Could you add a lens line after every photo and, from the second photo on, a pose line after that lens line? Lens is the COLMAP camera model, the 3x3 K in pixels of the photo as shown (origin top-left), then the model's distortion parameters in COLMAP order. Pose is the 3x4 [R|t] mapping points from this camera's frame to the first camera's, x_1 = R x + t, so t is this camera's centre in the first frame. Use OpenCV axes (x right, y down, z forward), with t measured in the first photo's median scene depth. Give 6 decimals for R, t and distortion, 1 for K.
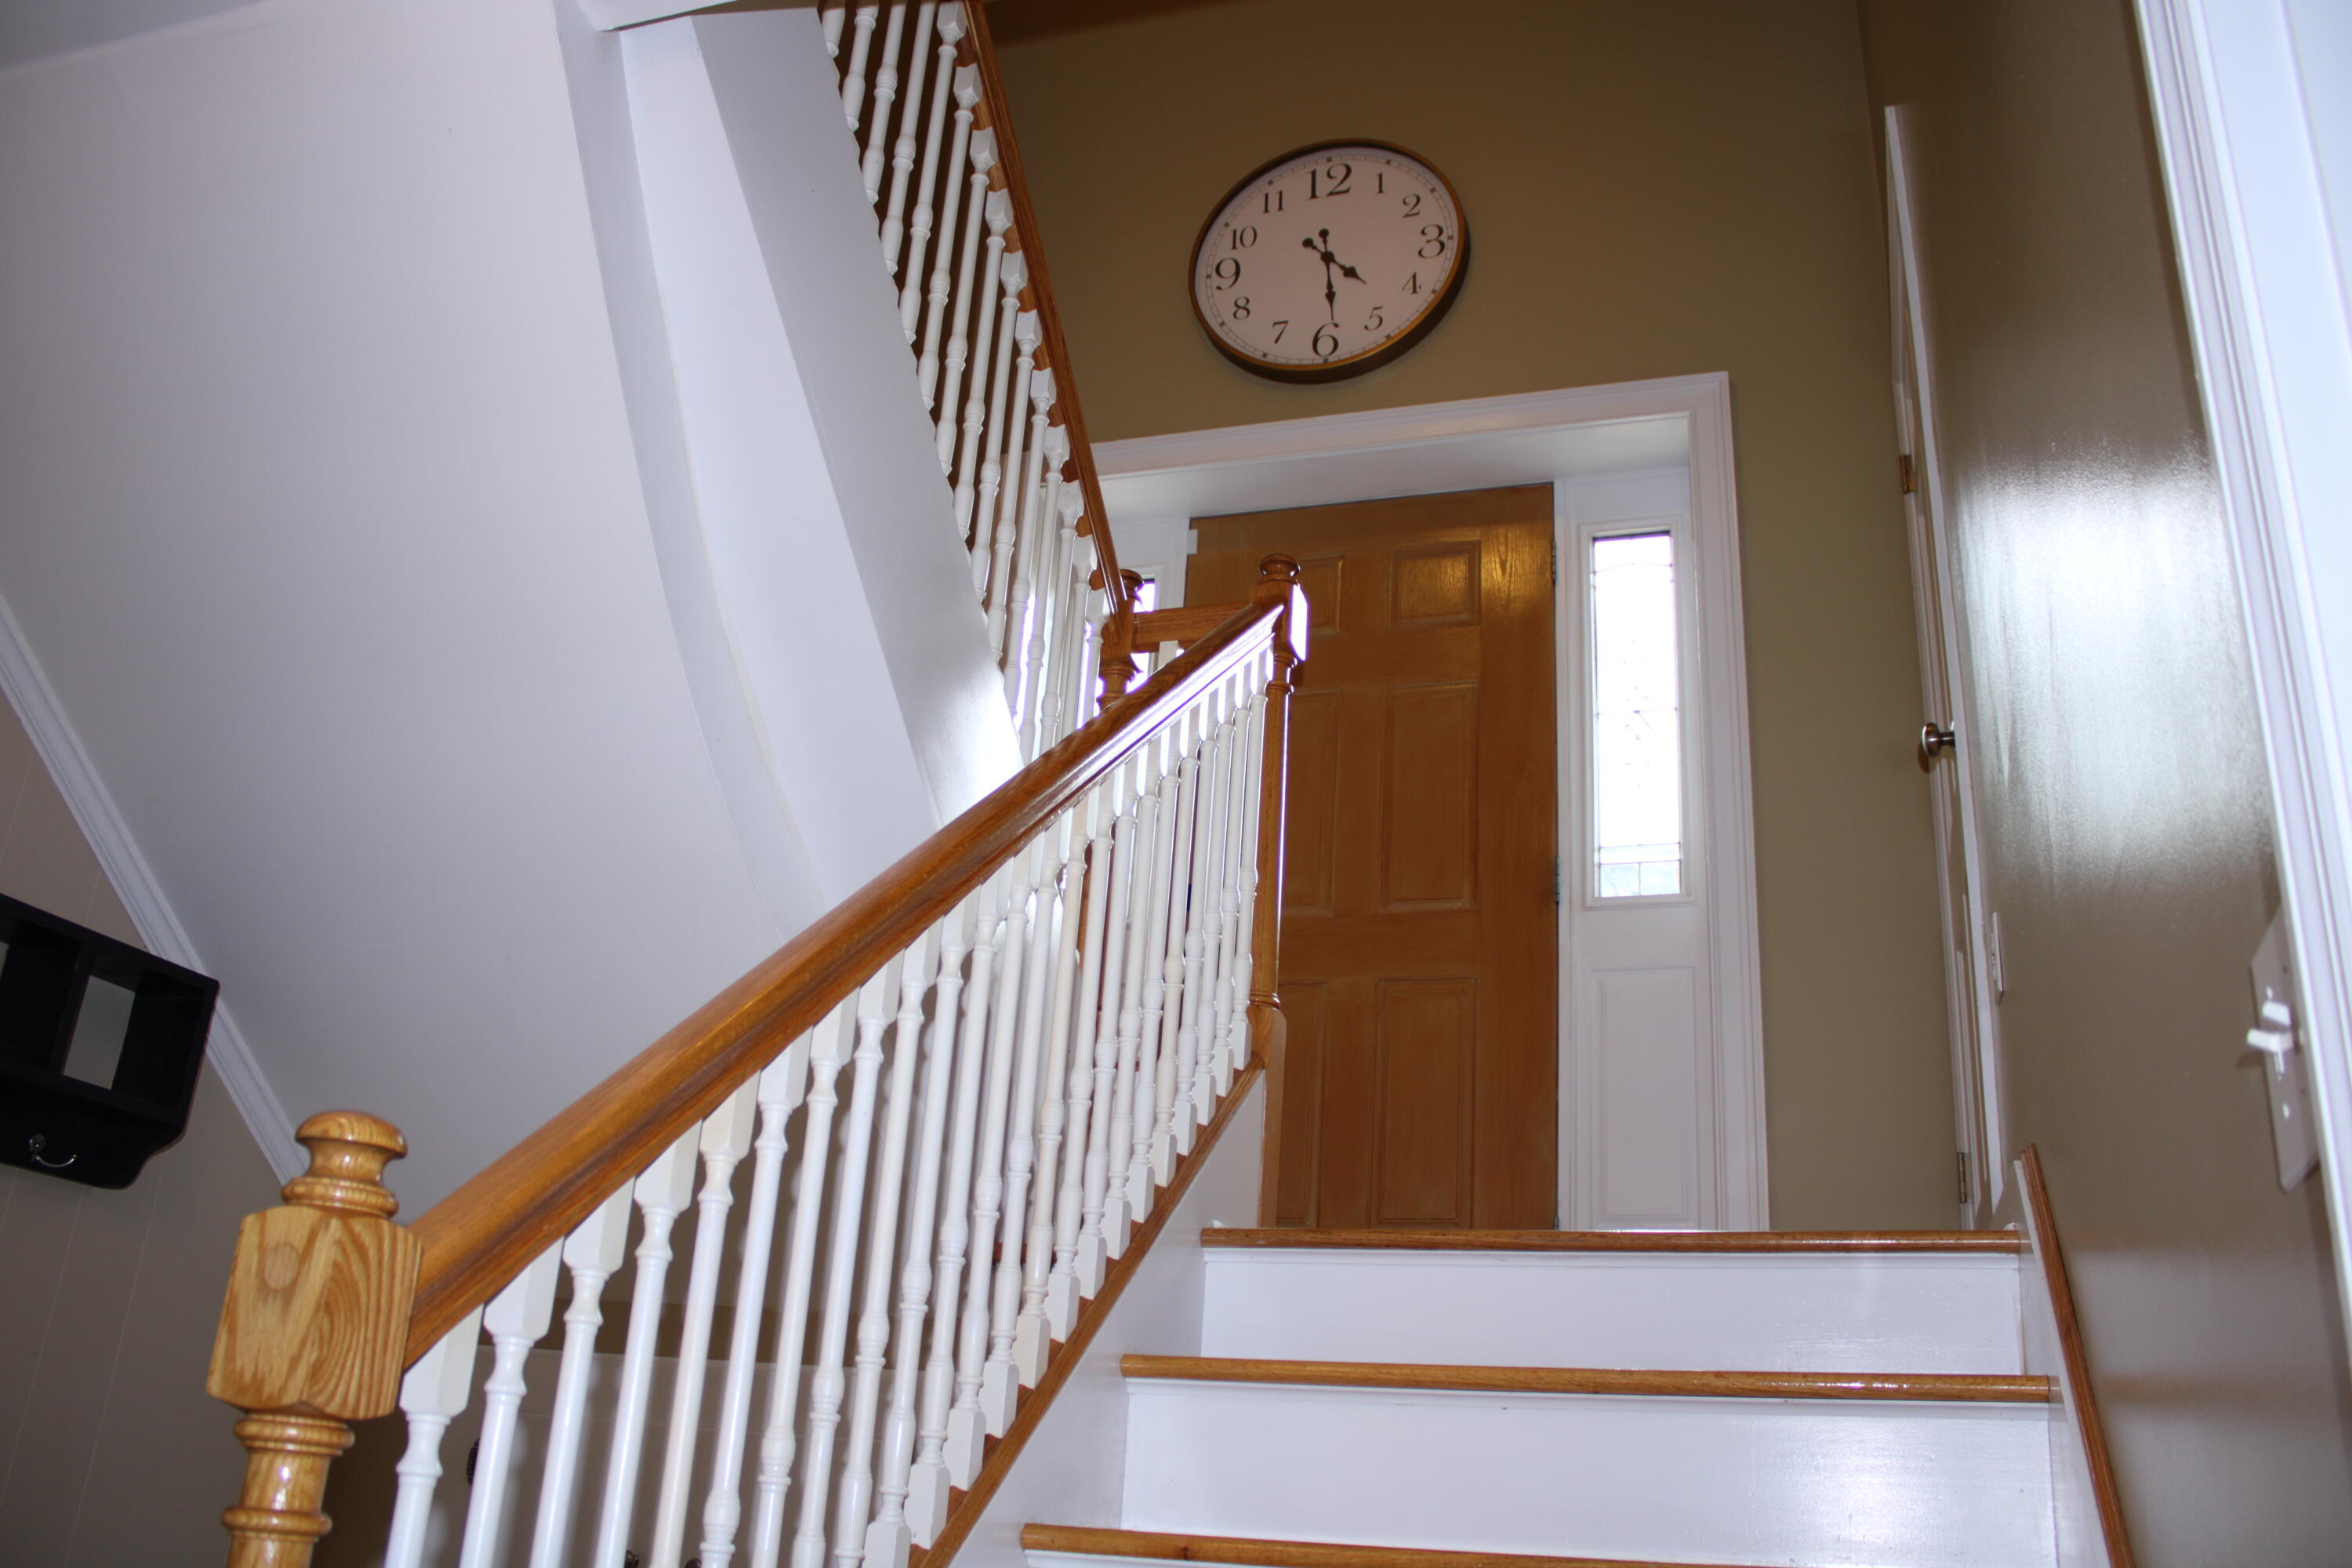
lens RADIAL K [[1975.8, 0, 1176.0], [0, 1975.8, 784.0], [0, 0, 1]] dist [-0.165552, 0.160305]
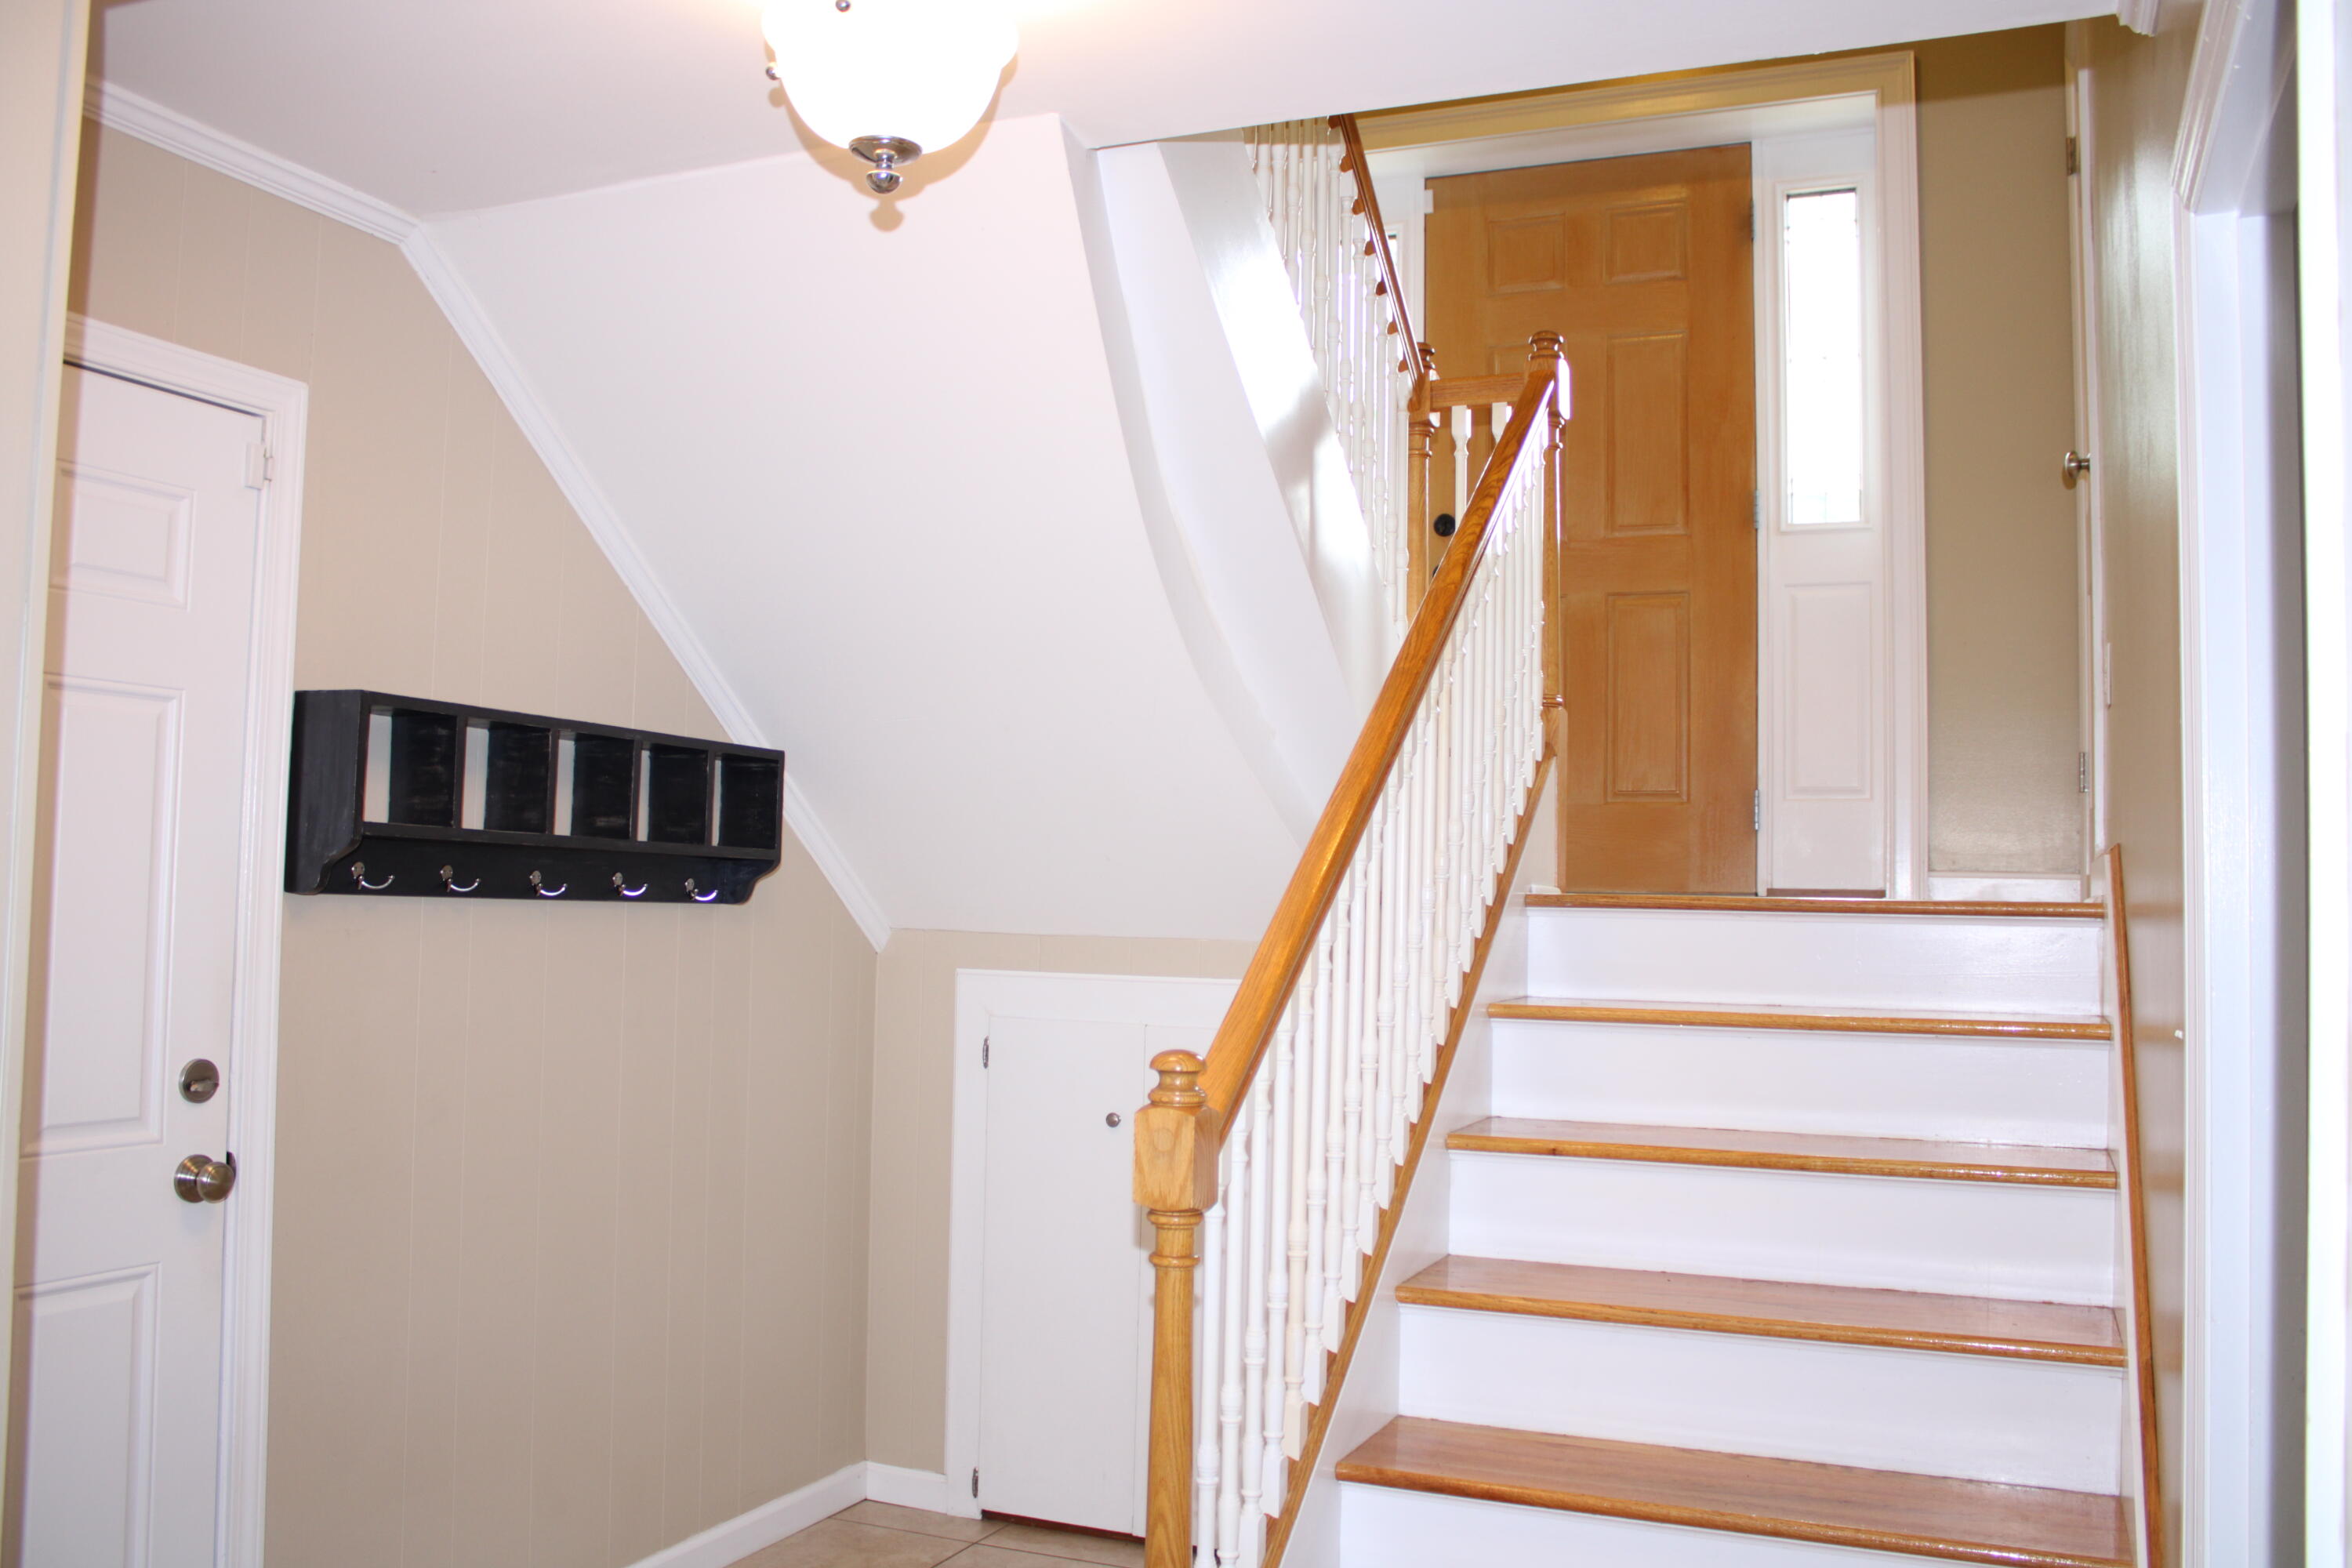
lens RADIAL K [[2024.6, 0, 1176.0], [0, 2024.6, 784.0], [0, 0, 1]] dist [-0.167685, 0.170132]
pose [[0.996018, -0.052432, -0.072109, -0.076980], [0.072835, 0.944973, 0.318938, -0.197470], [0.051418, -0.322920, 0.945029, -0.216053]]
